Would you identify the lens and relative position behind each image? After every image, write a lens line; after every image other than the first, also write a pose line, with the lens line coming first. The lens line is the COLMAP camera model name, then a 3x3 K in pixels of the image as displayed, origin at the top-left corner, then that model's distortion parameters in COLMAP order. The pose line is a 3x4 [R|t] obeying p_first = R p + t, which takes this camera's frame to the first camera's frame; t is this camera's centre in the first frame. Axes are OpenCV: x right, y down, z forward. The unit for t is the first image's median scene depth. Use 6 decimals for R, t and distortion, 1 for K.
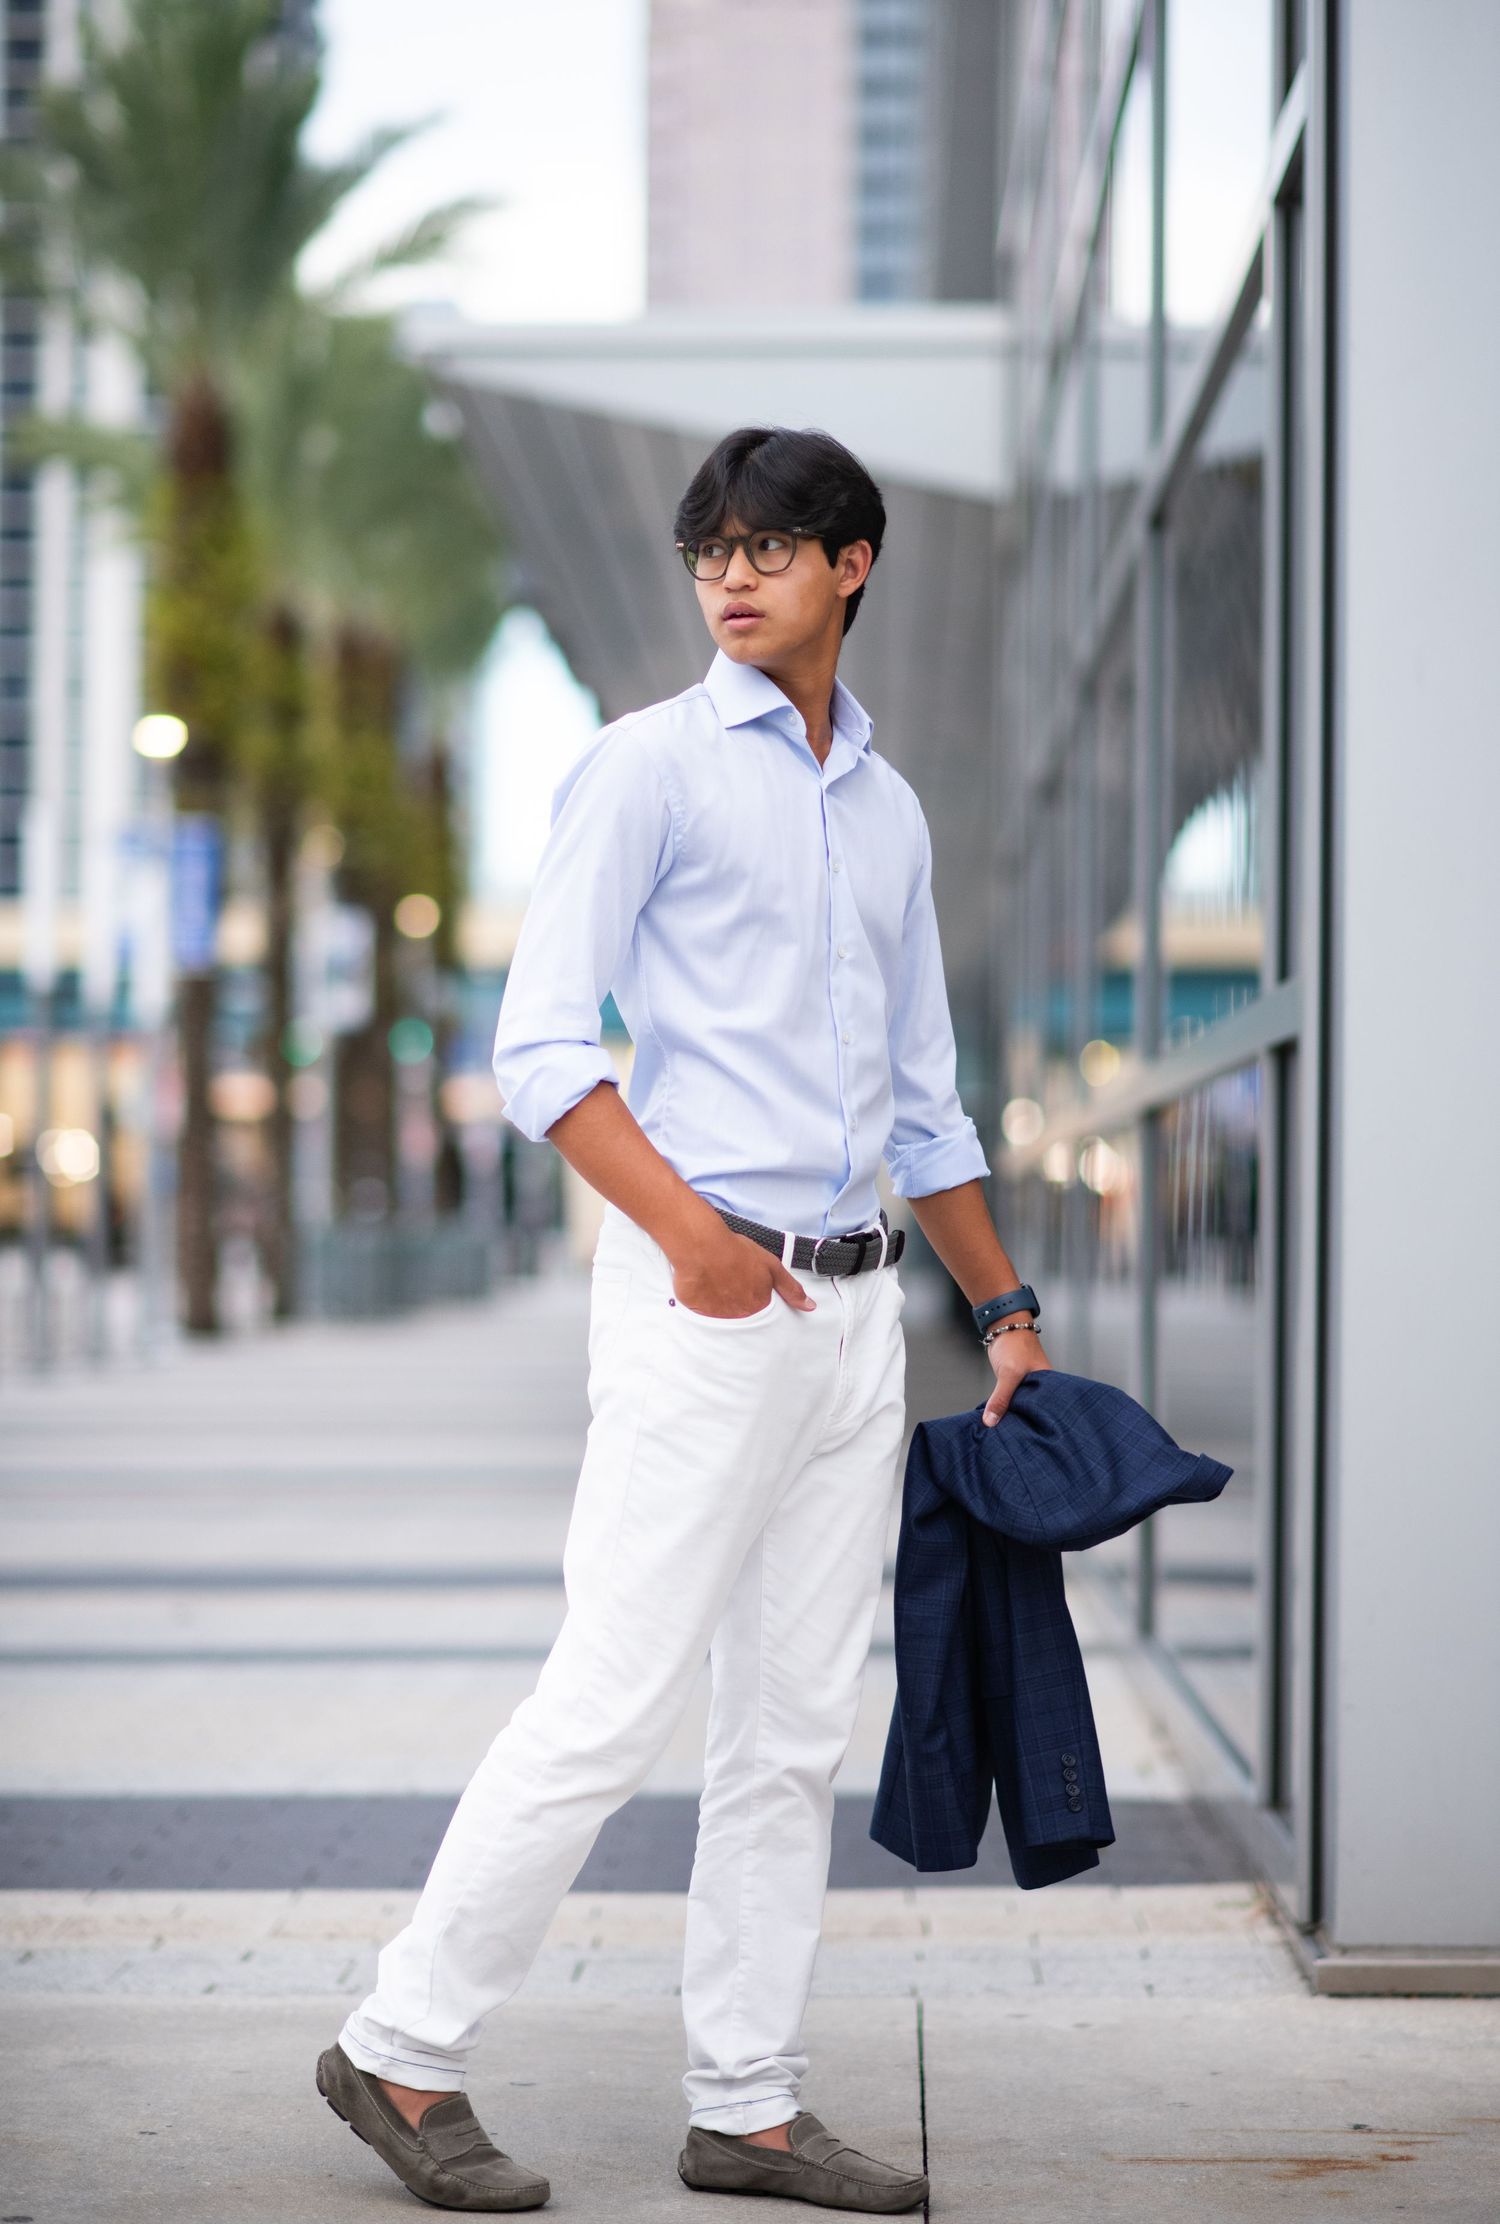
lens RADIAL K [[5345.6, 0, 757.6], [0, 5345.6, 1107.2], [0, 0, 1]] dist [-0.336744, 0.000000]
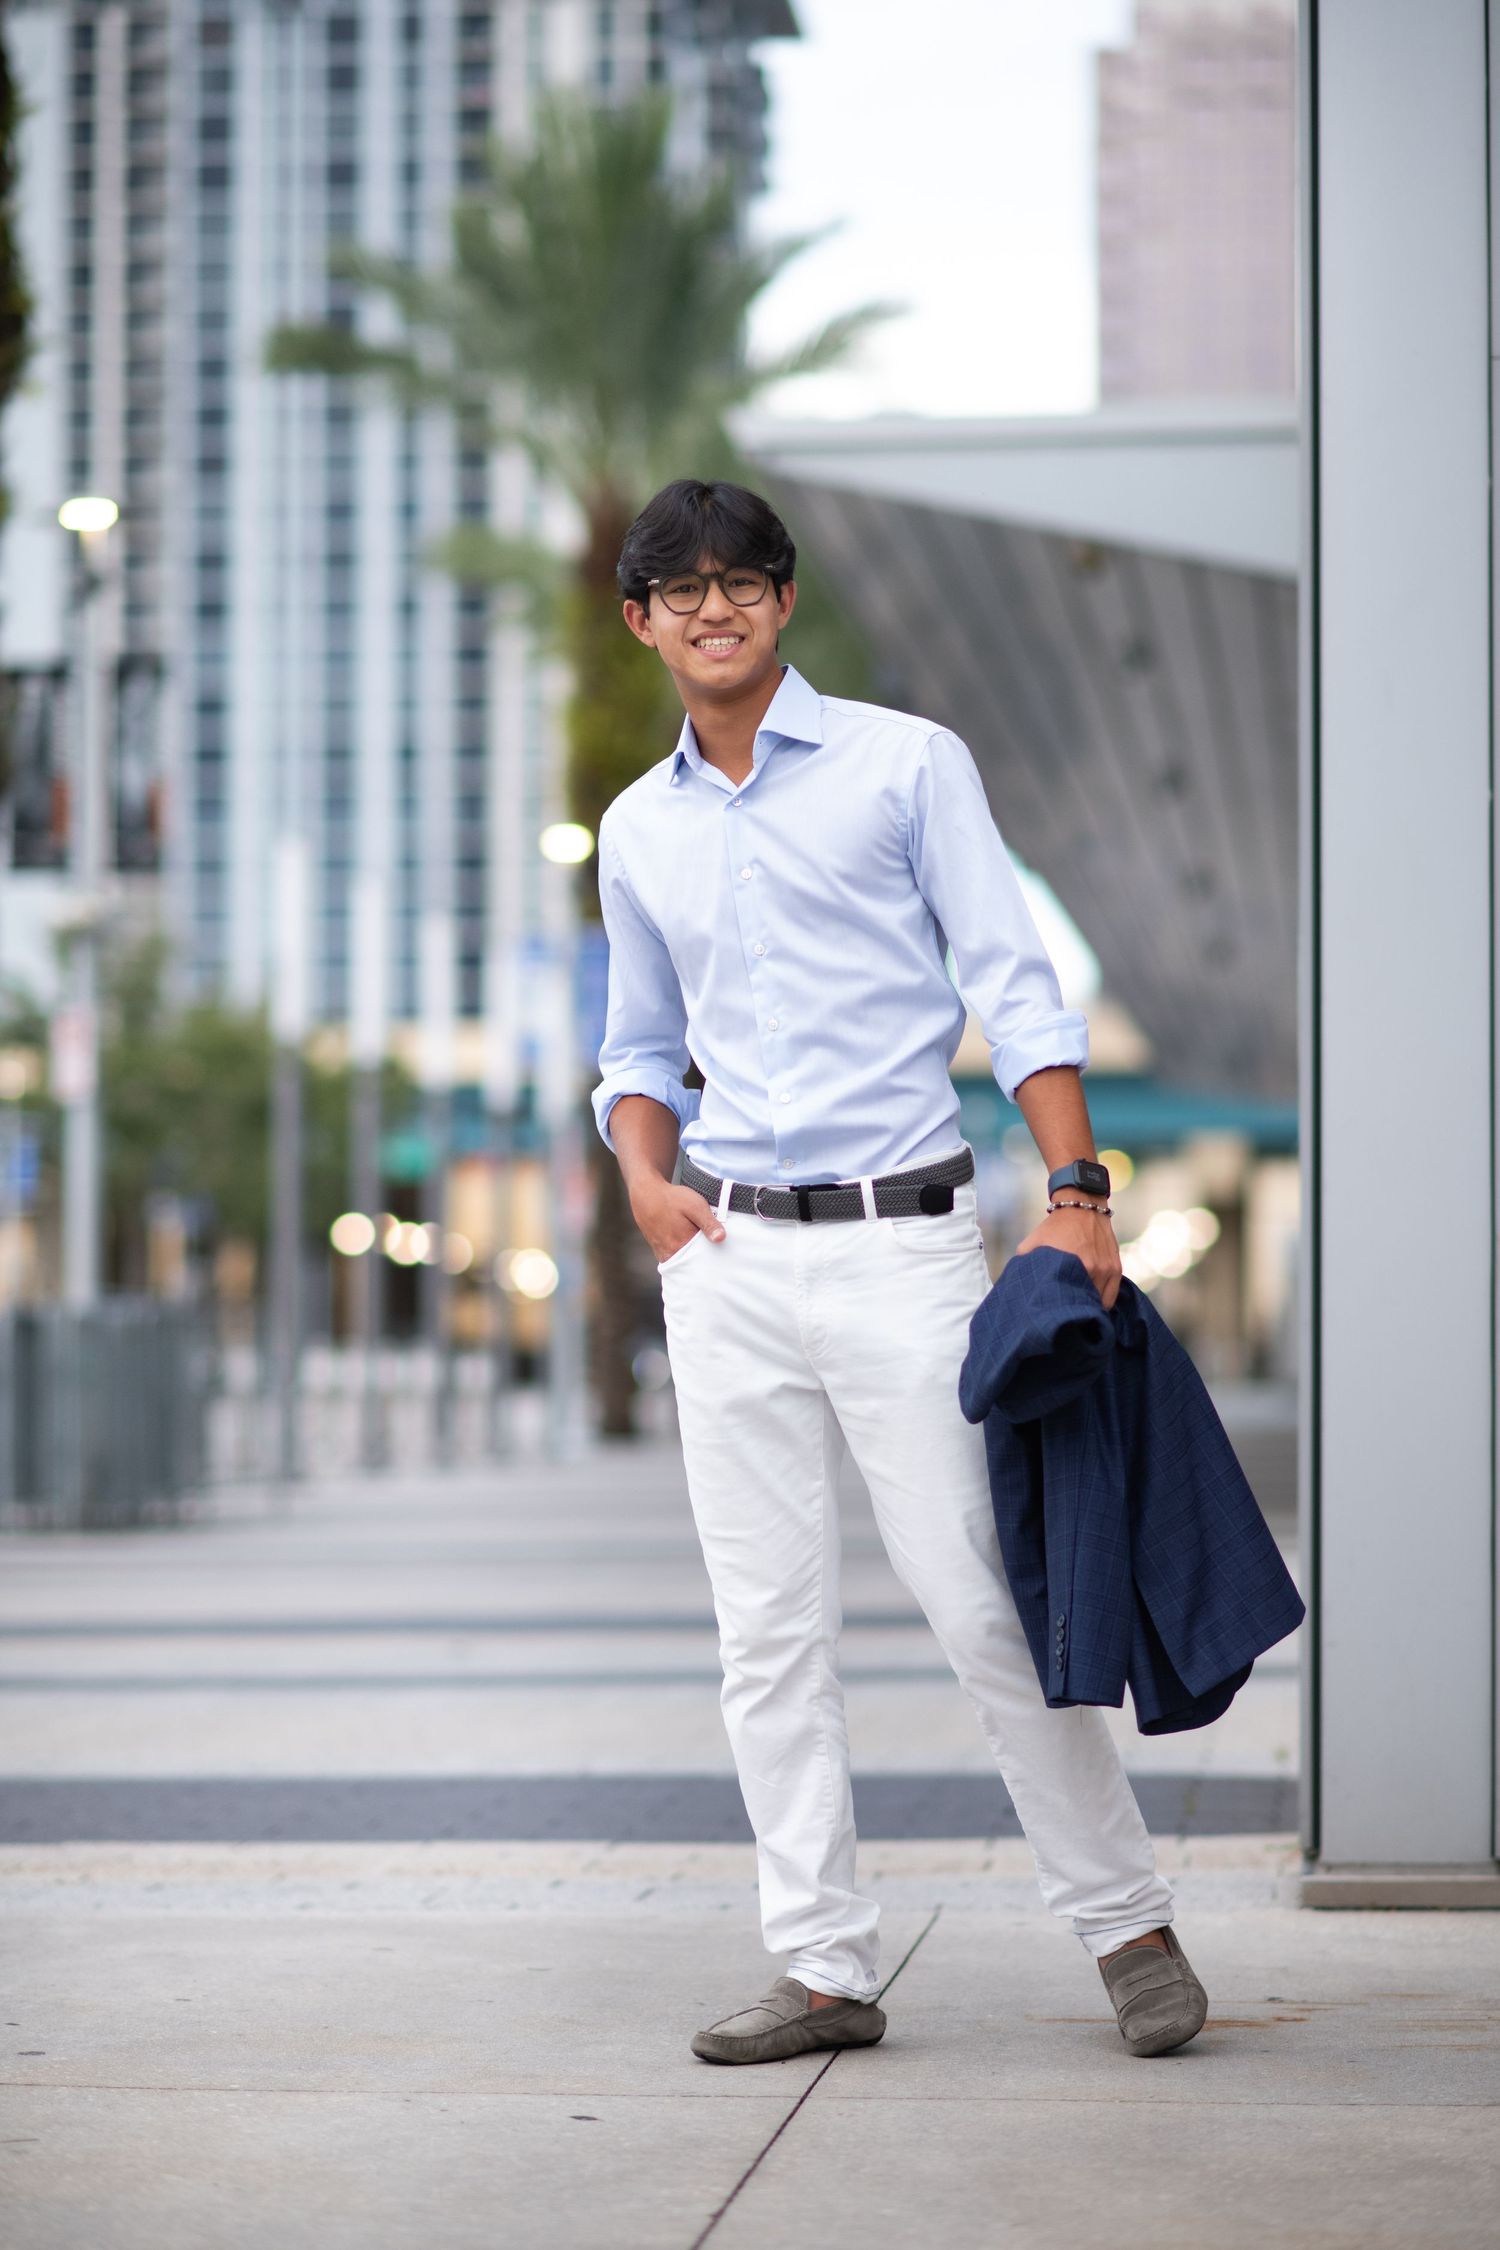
lens RADIAL K [[5408.1, 0, 741.5], [0, 5408.1, 1126.9], [0, 0, 1]] dist [-0.336744, 0.000000]
pose [[0.995755, -0.012431, -0.091204, 0.088772], [0.010718, 0.999757, -0.019243, 0.026162], [0.091421, 0.018183, 0.995646, -0.104602]]
